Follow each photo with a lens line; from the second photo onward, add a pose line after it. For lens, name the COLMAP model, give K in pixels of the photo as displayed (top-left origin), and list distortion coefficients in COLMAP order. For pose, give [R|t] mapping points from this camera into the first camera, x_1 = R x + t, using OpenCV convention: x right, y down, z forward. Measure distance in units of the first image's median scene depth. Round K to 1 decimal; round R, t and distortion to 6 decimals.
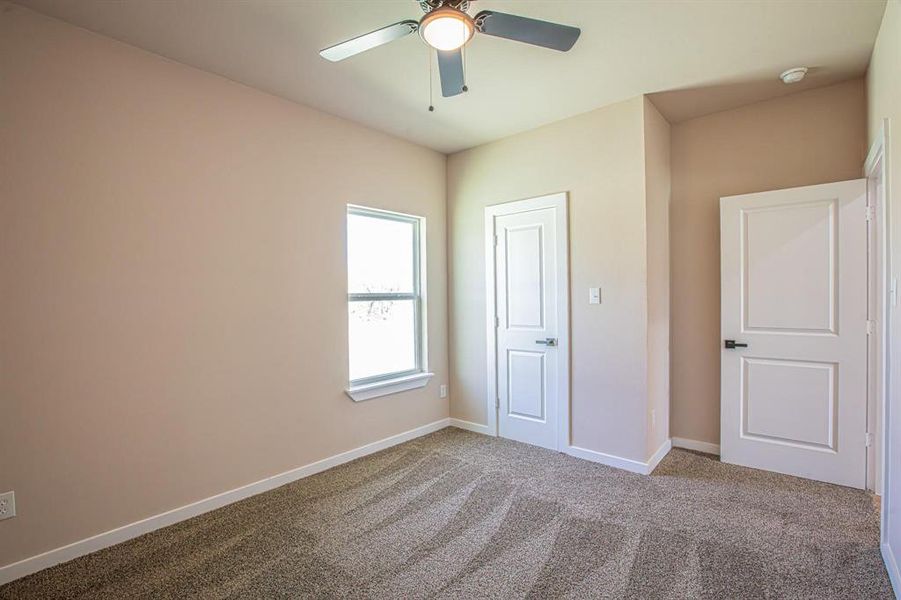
lens RADIAL K [[422.6, 0, 449.3], [0, 422.6, 295.4], [0, 0, 1]] dist [-0.016869, 0.003298]
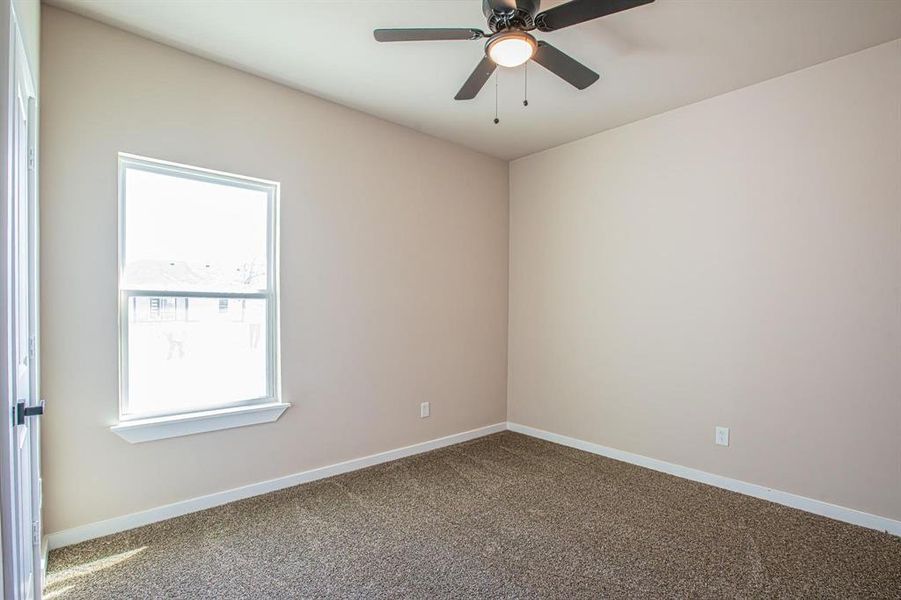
lens RADIAL K [[397.6, 0, 456.3], [0, 397.6, 292.8], [0, 0, 1]] dist [-0.013714, -0.000354]
pose [[0.986558, 0.036298, -0.159326, 0.340603], [-0.039767, 0.999035, -0.018637, -0.000411], [0.158496, 0.024723, 0.987050, 0.394510]]
